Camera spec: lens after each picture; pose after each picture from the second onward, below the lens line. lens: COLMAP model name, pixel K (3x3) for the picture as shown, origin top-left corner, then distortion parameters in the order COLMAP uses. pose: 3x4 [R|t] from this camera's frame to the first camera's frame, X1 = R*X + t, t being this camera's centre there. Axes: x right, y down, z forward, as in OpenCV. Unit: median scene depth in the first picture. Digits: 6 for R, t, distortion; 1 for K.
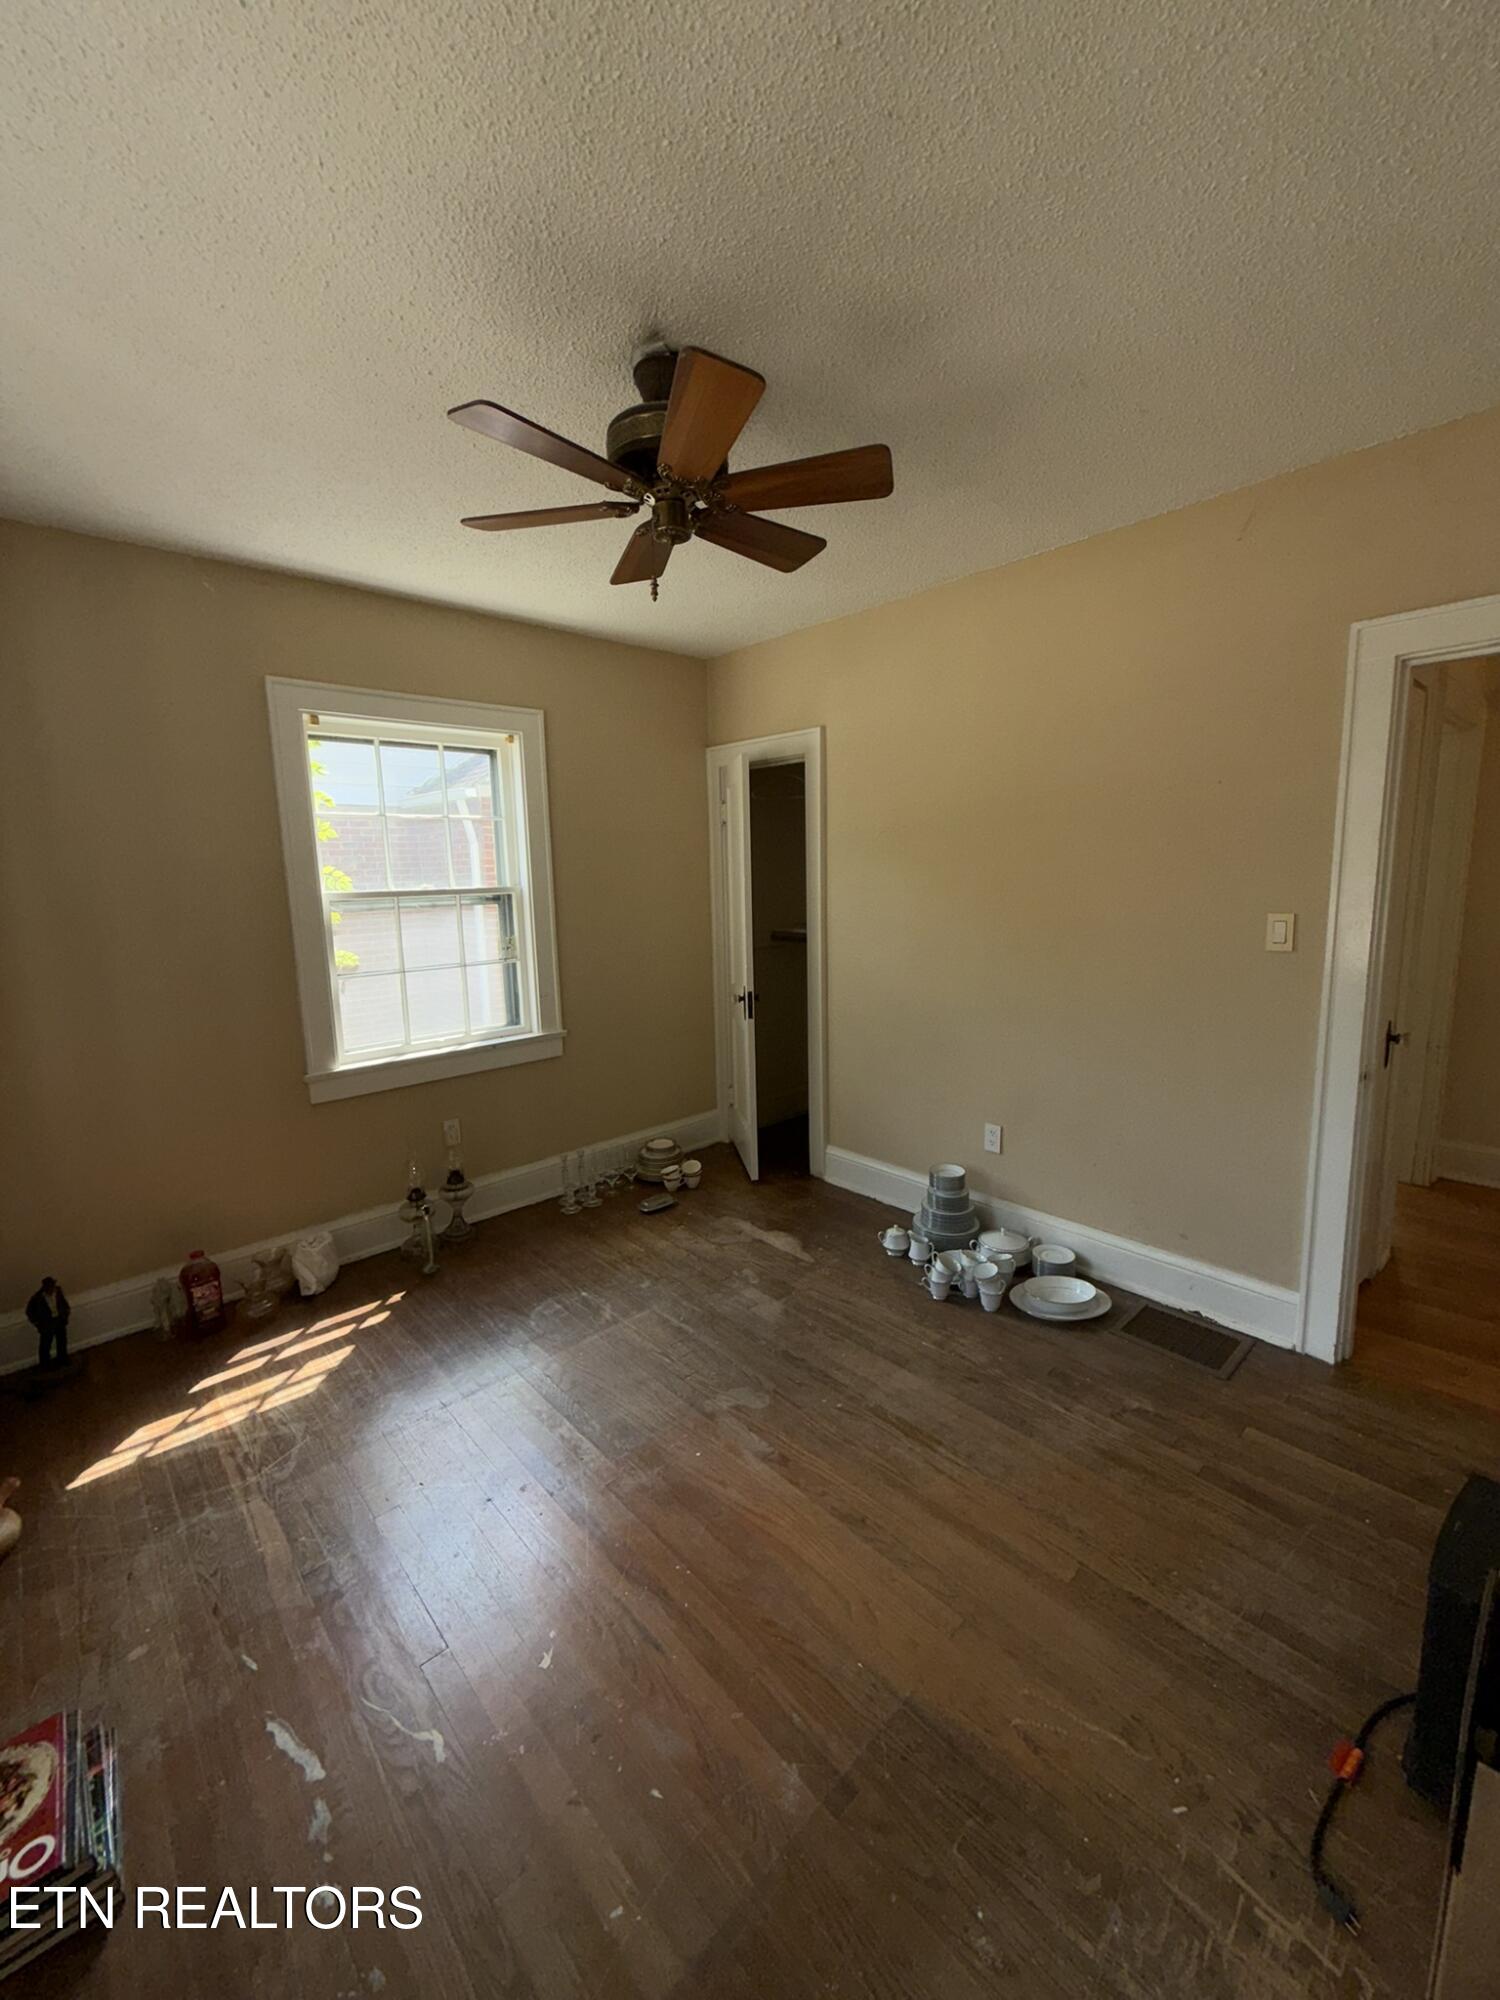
lens RADIAL K [[808.0, 0, 749.2], [0, 808.0, 992.6], [0, 0, 1]] dist [0.000162, 0.000231]
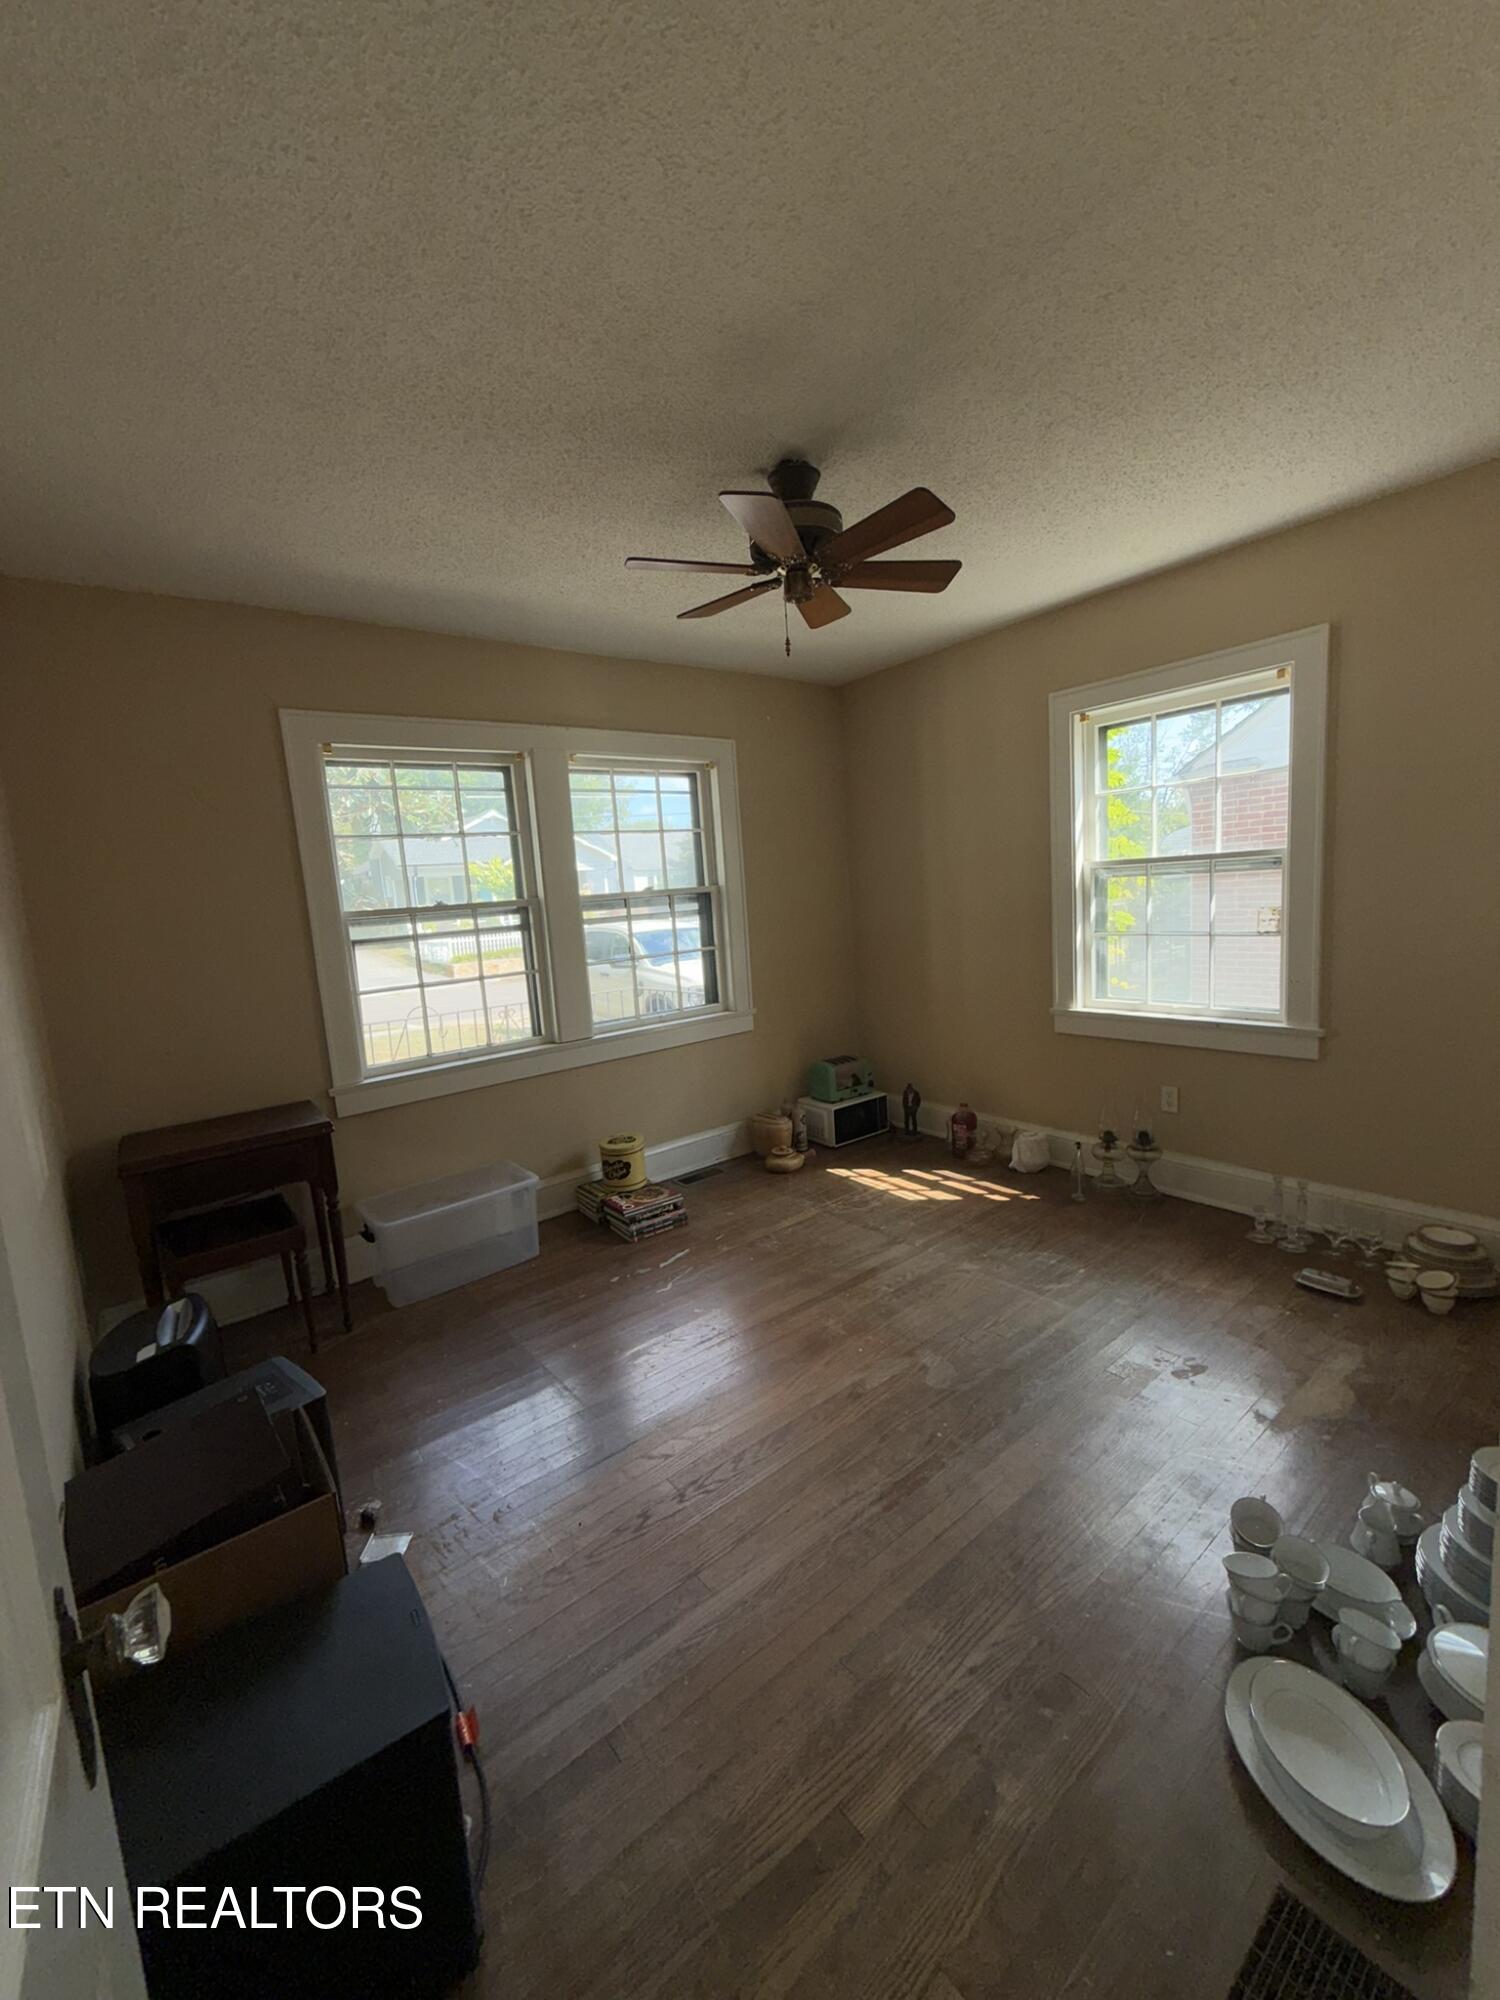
lens RADIAL K [[808.0, 0, 749.8], [0, 808.0, 993.0], [0, 0, 1]] dist [0.000162, 0.000231]
pose [[-0.083276, 0.154266, -0.984514, 0.778140], [-0.085492, 0.983197, 0.161291, -0.089600], [0.992853, 0.097600, -0.068689, 0.654211]]
